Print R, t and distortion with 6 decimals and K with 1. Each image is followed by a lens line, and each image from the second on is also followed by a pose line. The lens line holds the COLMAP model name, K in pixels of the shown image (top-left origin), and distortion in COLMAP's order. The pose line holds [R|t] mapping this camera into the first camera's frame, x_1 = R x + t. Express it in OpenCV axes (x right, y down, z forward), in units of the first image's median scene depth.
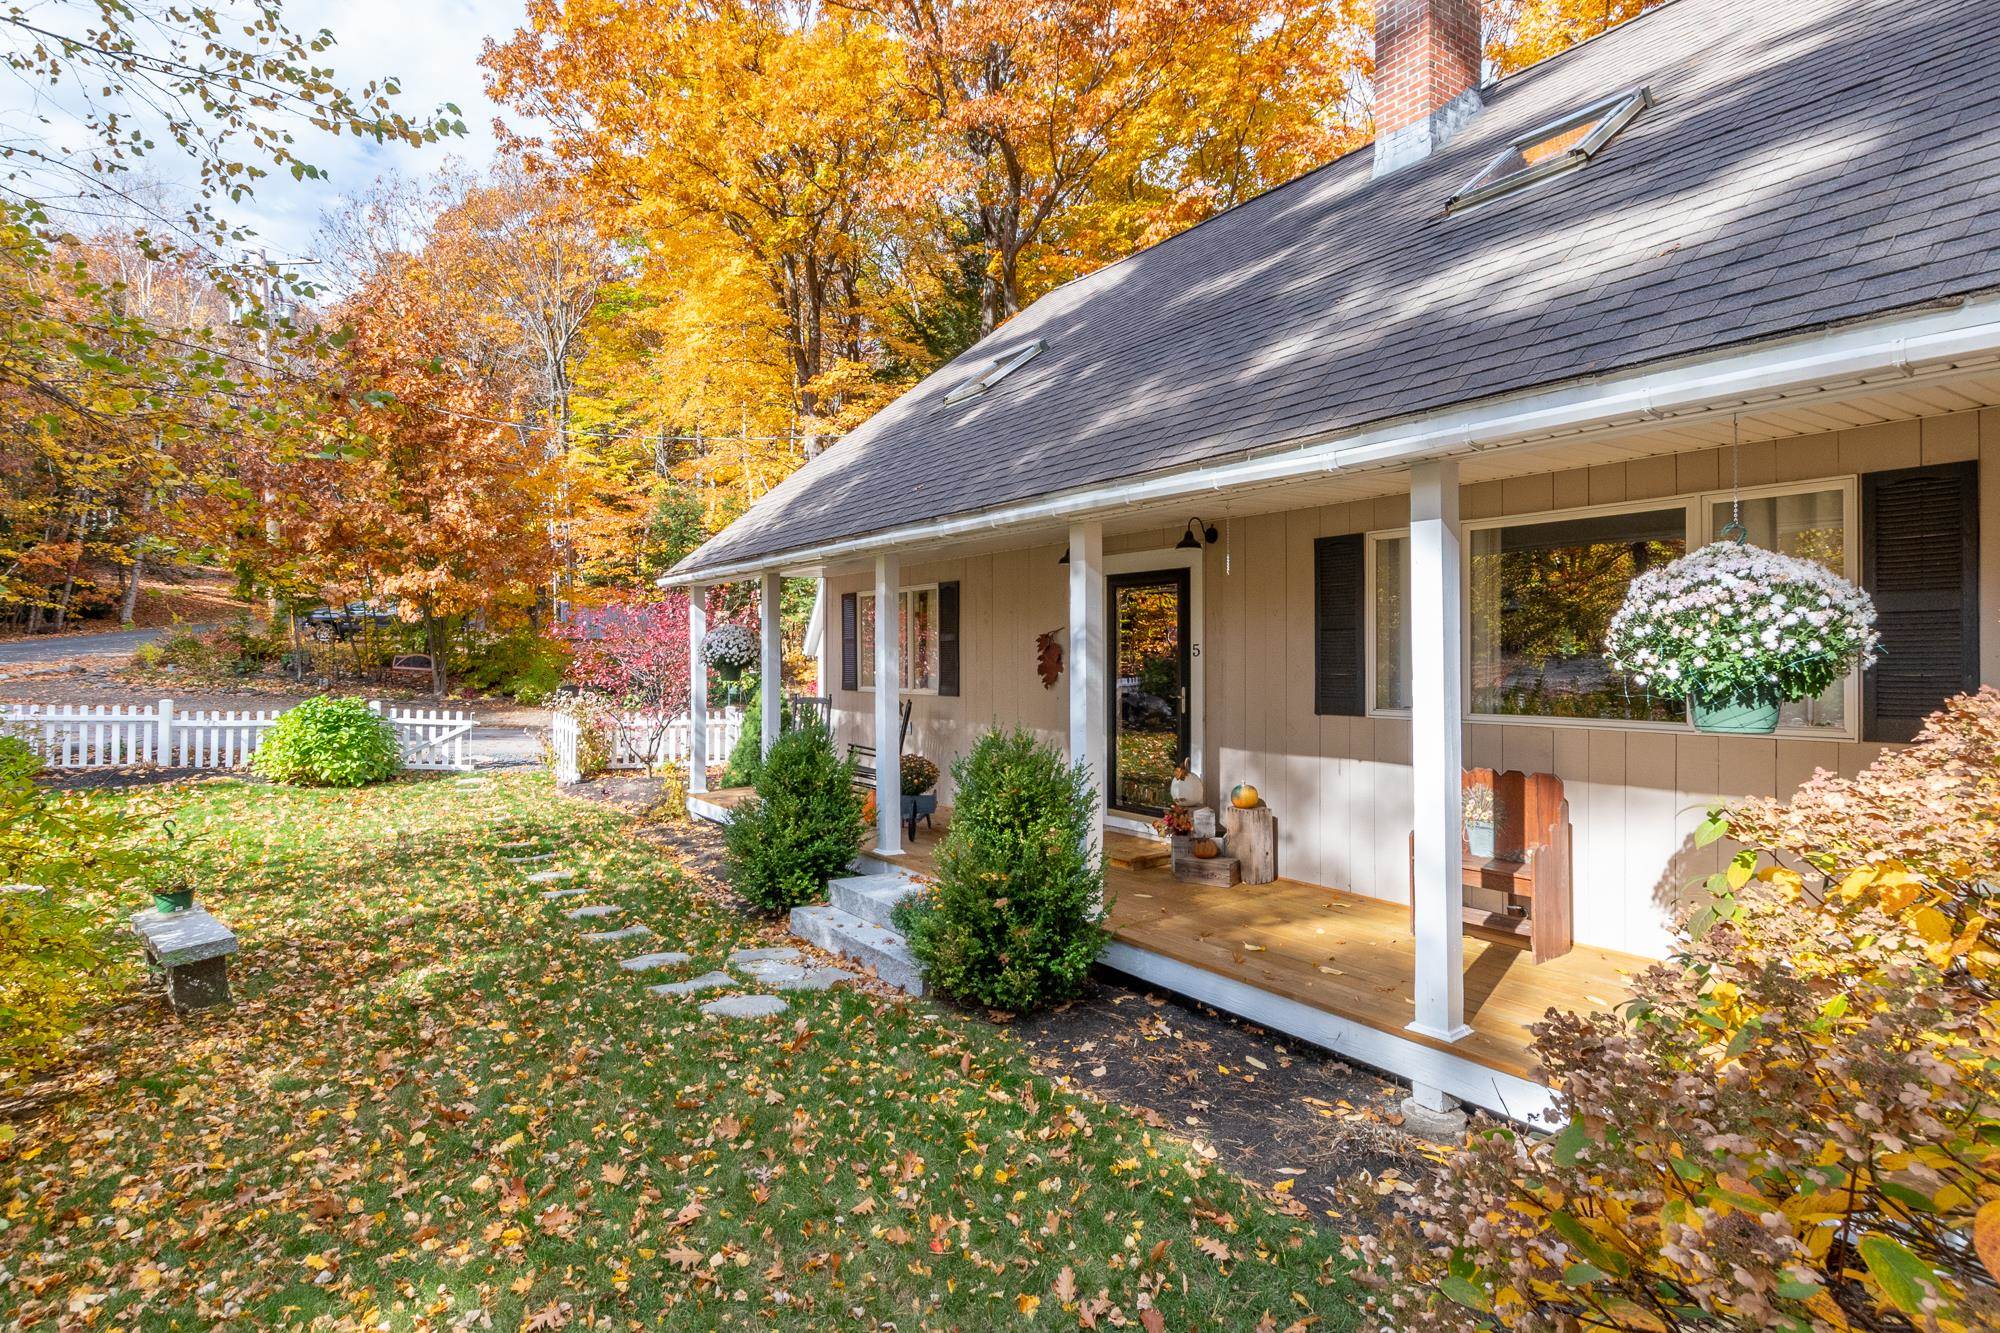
lens RADIAL K [[1194.9, 0, 996.0], [0, 1194.9, 665.4], [0, 0, 1]] dist [0.035267, 0.000265]
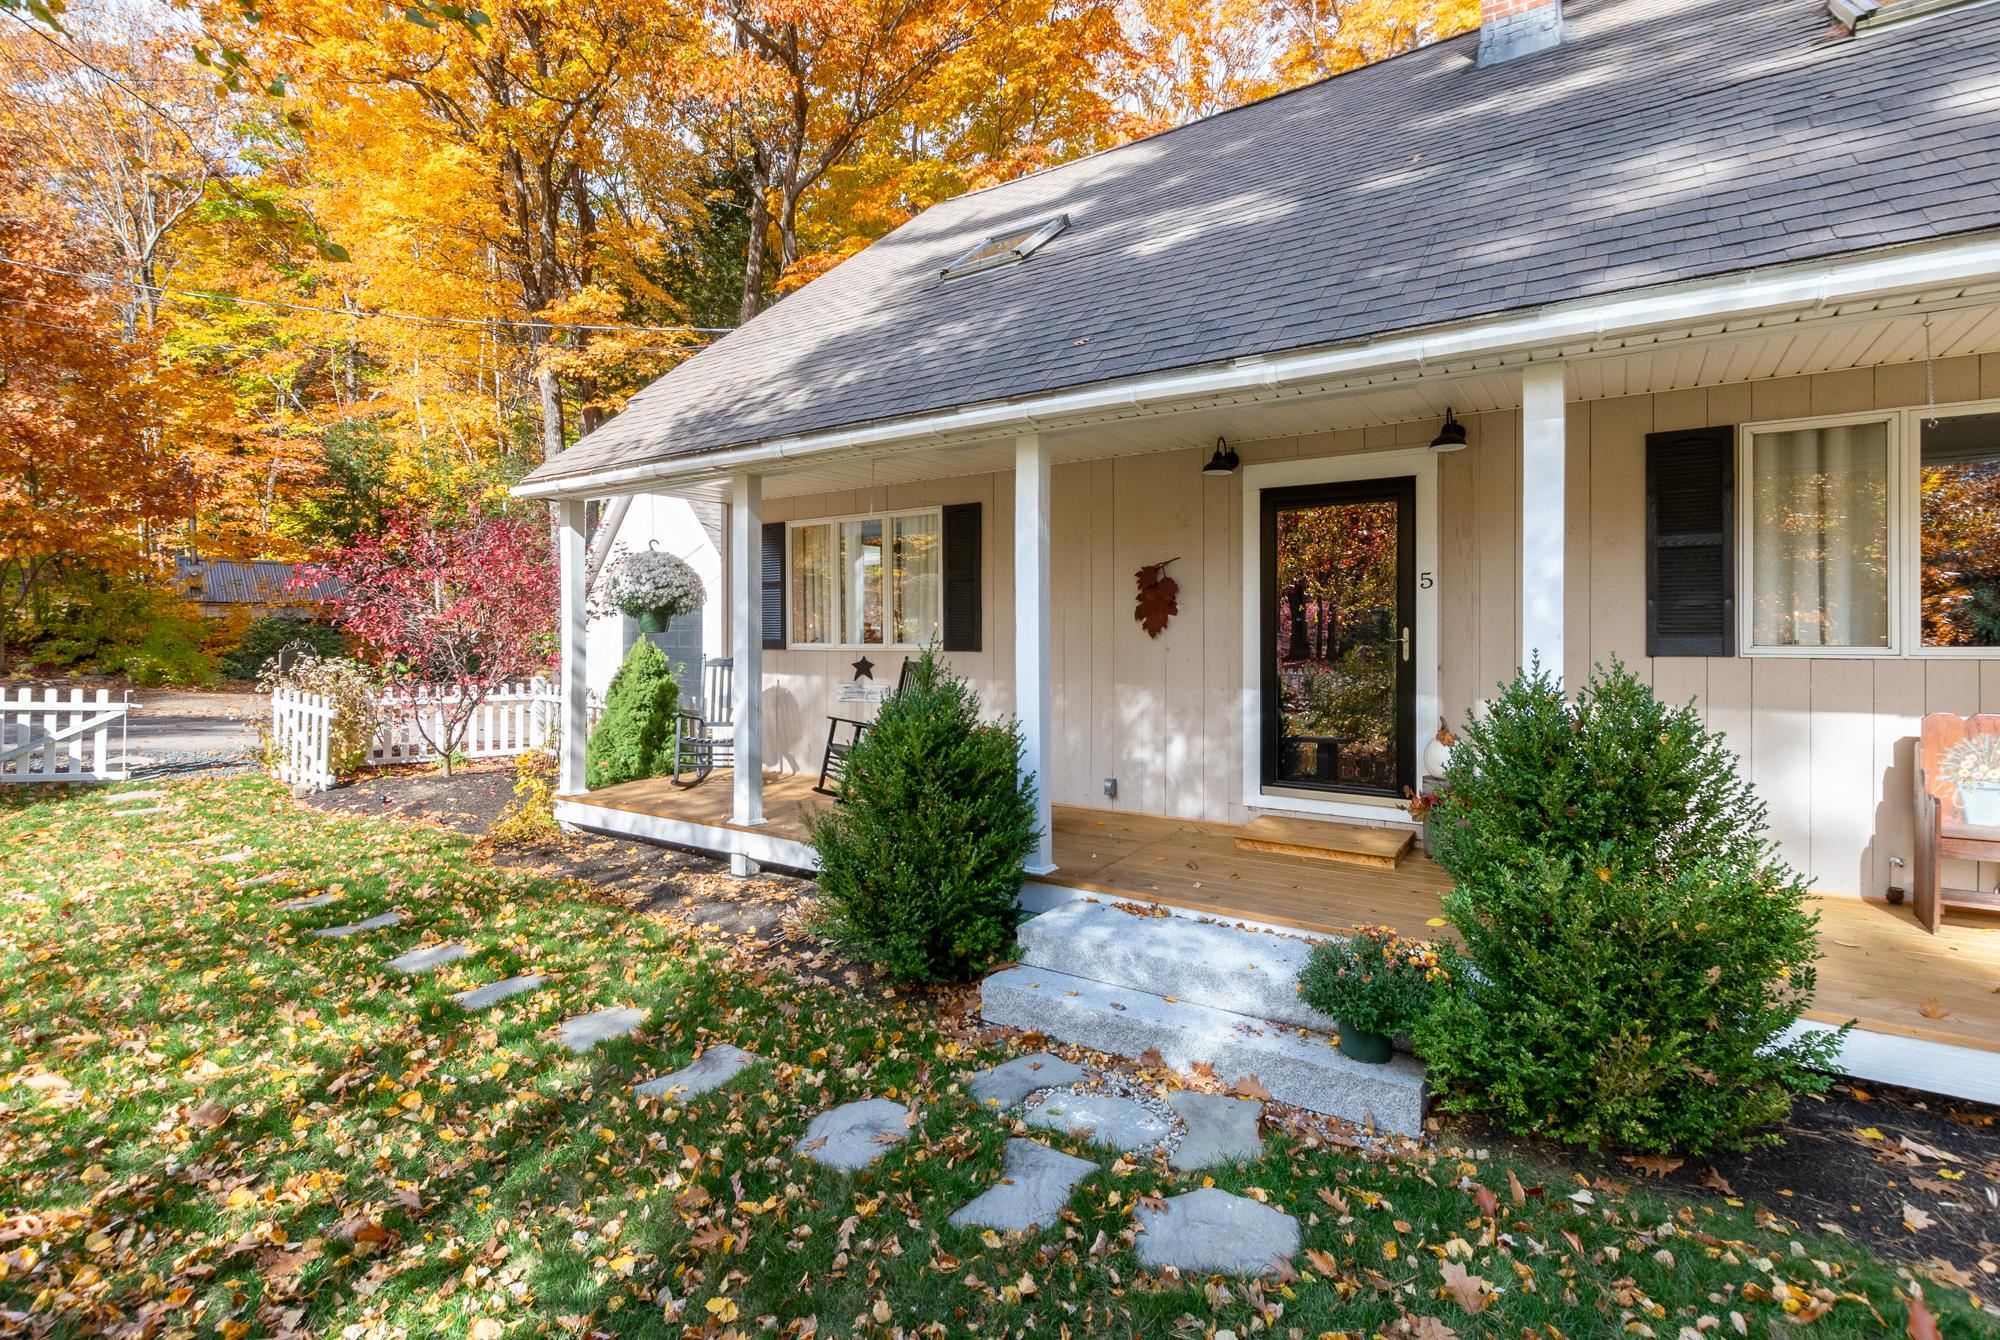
lens RADIAL K [[947.7, 0, 929.7], [0, 947.7, 660.9], [0, 0, 1]] dist [0.006348, 0.001081]
pose [[0.915735, -0.007574, 0.401712, -0.293411], [0.005168, 0.999962, 0.007071, 0.026147], [-0.401750, -0.004399, 0.915739, 0.423766]]
